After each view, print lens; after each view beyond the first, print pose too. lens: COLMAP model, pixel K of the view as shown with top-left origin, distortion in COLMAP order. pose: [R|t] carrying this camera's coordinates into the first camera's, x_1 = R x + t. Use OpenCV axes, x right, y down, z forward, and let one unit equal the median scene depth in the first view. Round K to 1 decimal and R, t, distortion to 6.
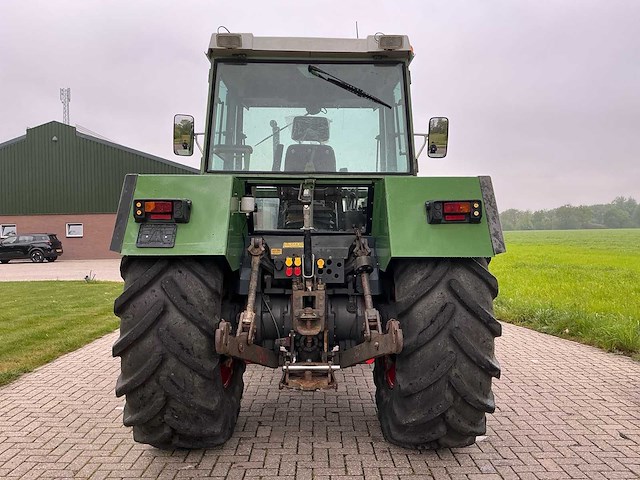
lens RADIAL K [[527.2, 0, 319.7], [0, 527.2, 238.0], [0, 0, 1]] dist [0.136097, -0.252432]
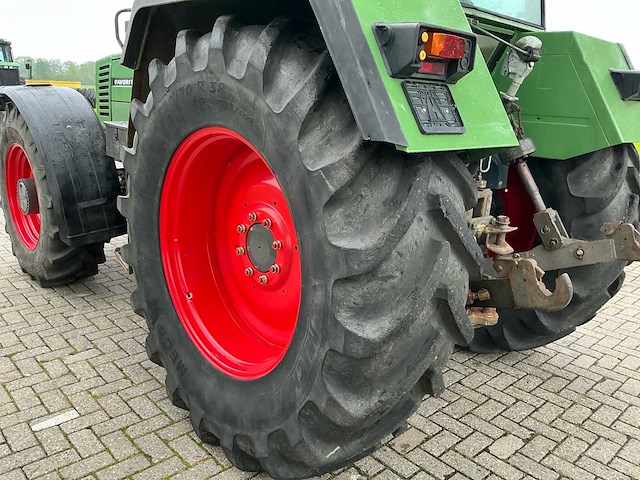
lens RADIAL K [[527.2, 0, 319.7], [0, 527.2, 238.0], [0, 0, 1]] dist [0.136097, -0.252432]
pose [[0.737858, -0.138072, 0.660683, -0.630066], [-0.038167, 0.968751, 0.245079, -0.004455], [-0.673876, -0.206050, 0.709531, 0.610349]]
